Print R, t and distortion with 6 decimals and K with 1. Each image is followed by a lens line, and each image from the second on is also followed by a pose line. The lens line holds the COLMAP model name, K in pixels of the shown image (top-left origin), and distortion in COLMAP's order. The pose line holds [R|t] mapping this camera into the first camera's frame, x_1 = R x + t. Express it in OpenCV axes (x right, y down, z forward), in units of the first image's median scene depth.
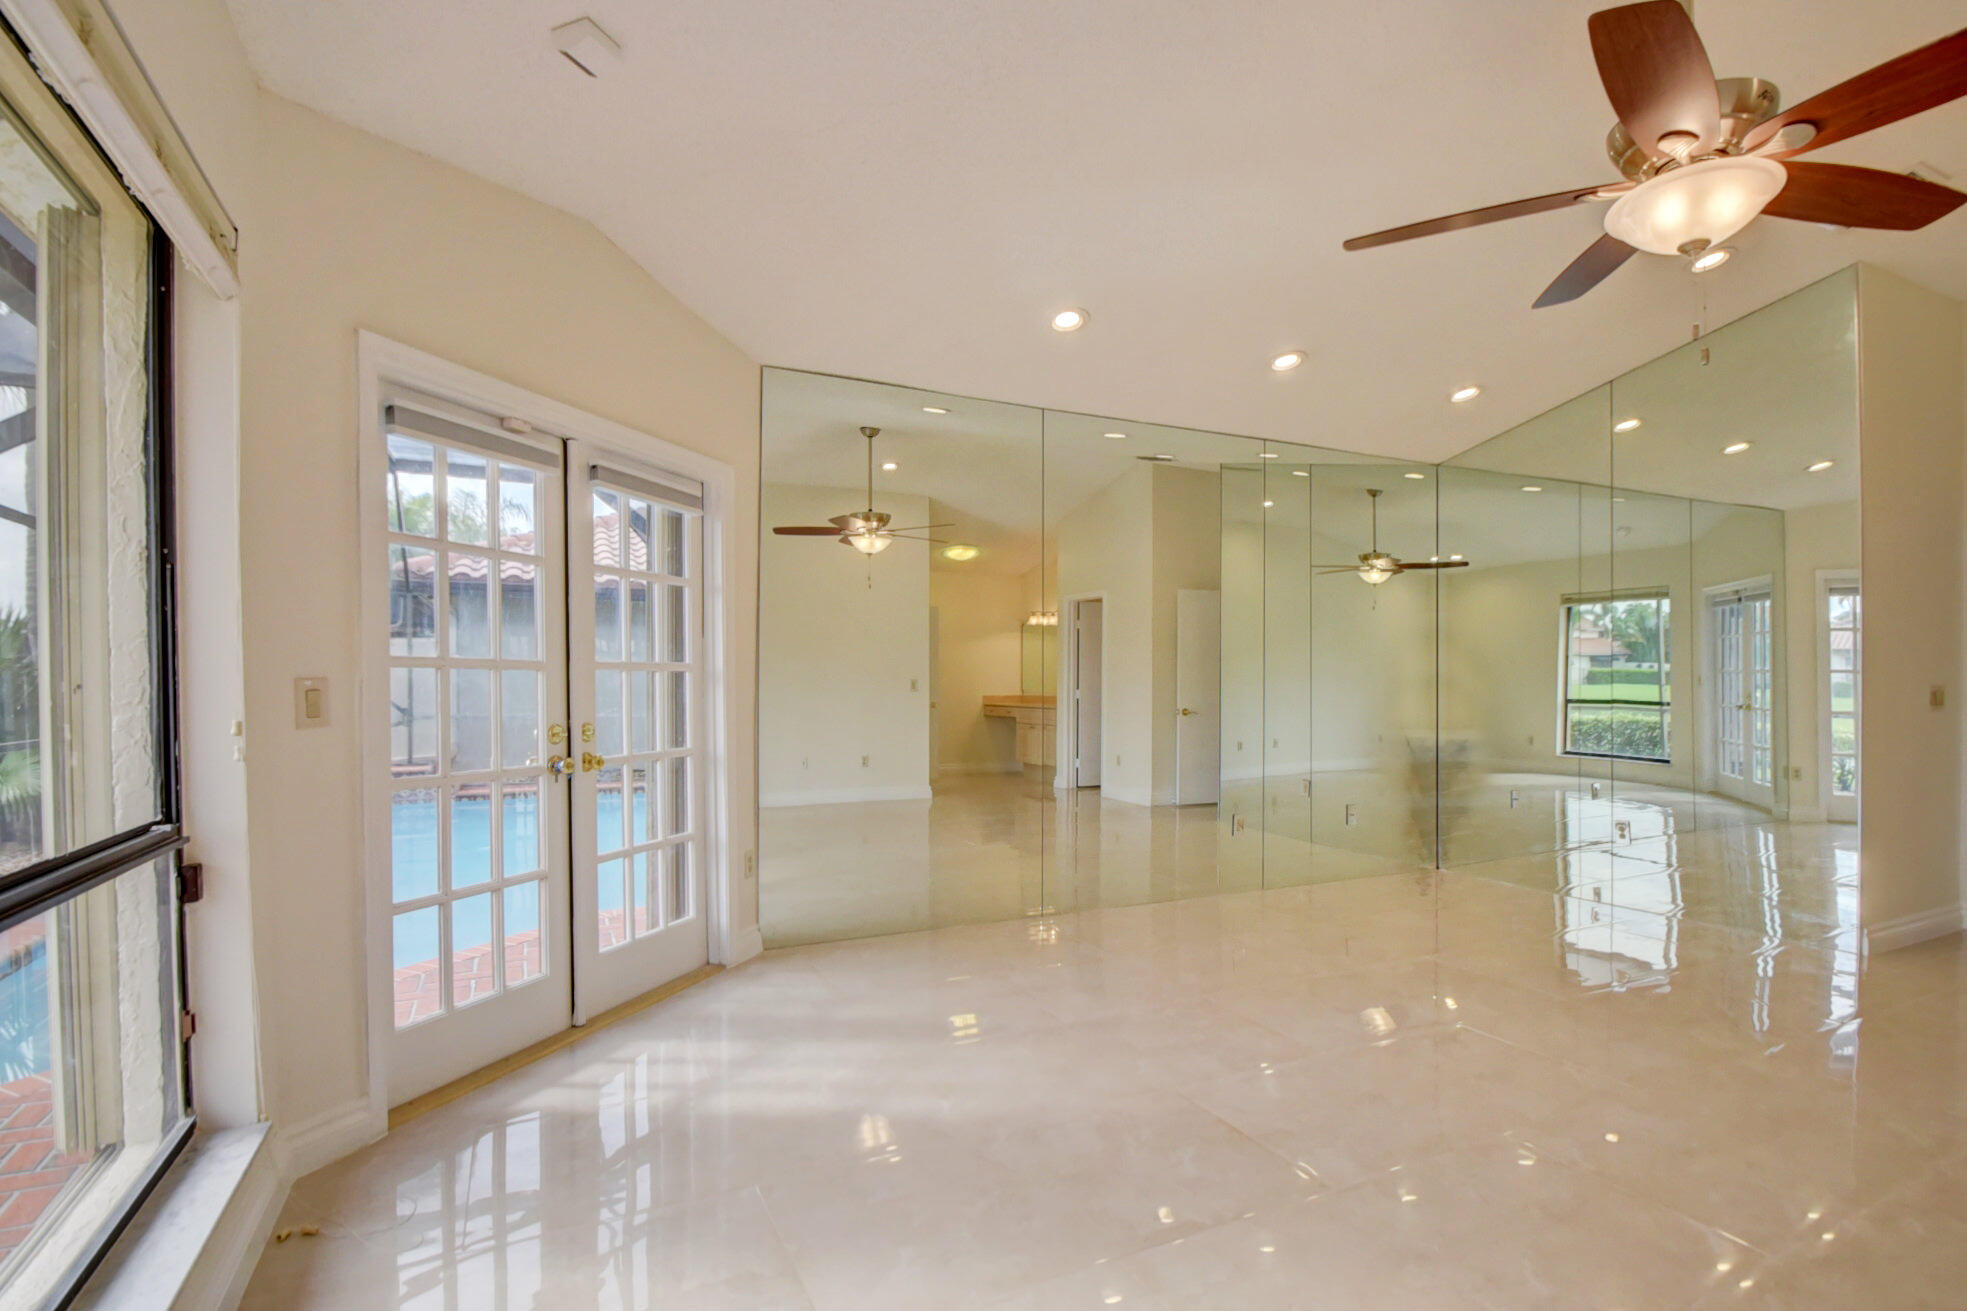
lens RADIAL K [[956.9, 0, 981.3], [0, 956.9, 687.5], [0, 0, 1]] dist [-0.000166, -0.015047]
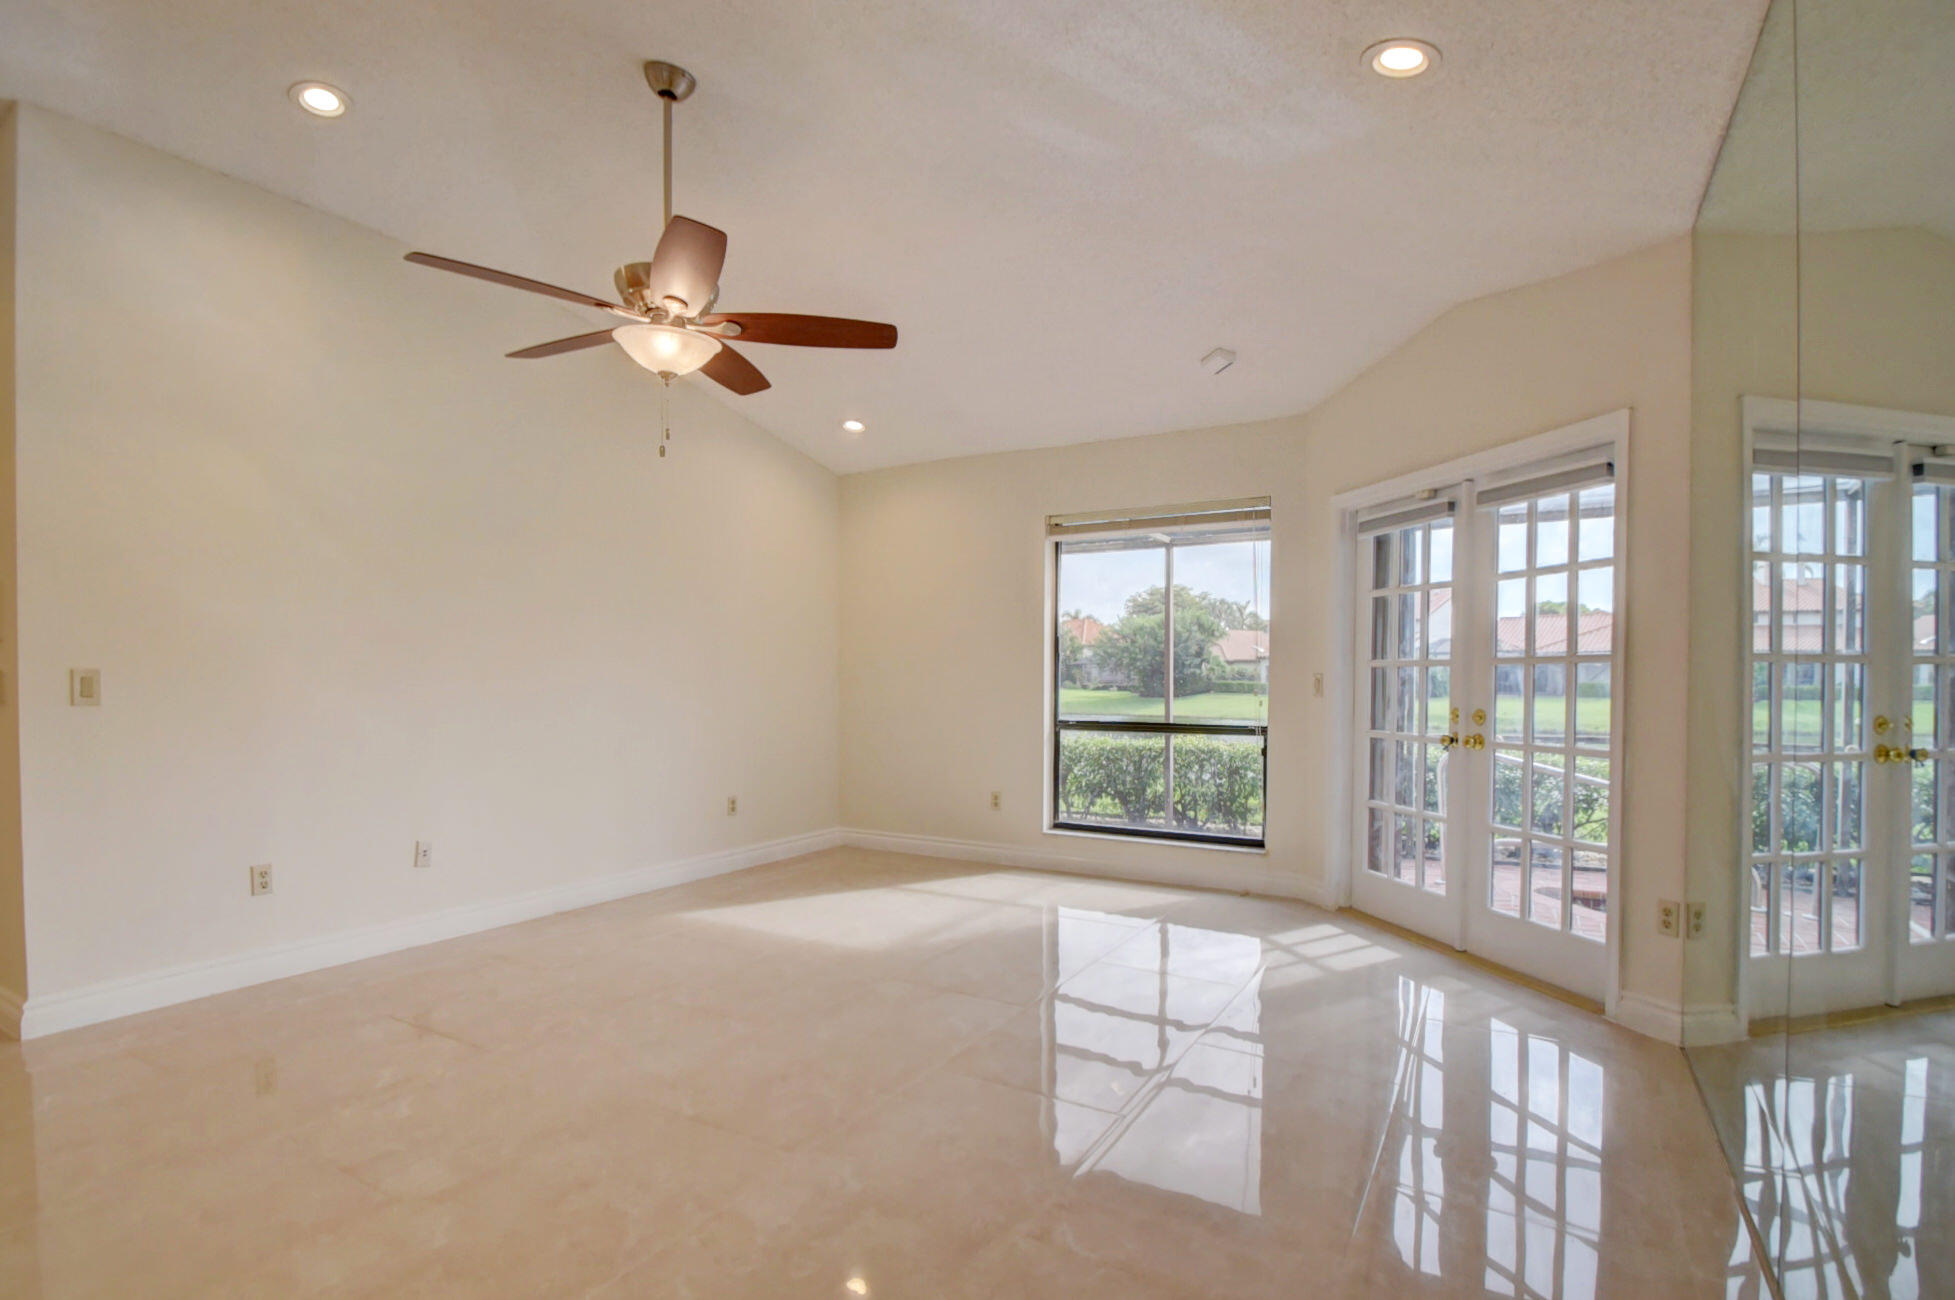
lens RADIAL K [[951.1, 0, 975.3], [0, 951.1, 681.8], [0, 0, 1]] dist [-0.000166, -0.015047]
pose [[0.809203, 0.011073, 0.587425, 0.304157], [-0.004999, 0.999916, -0.011962, -0.001579], [-0.587508, 0.006743, 0.809190, 0.671523]]
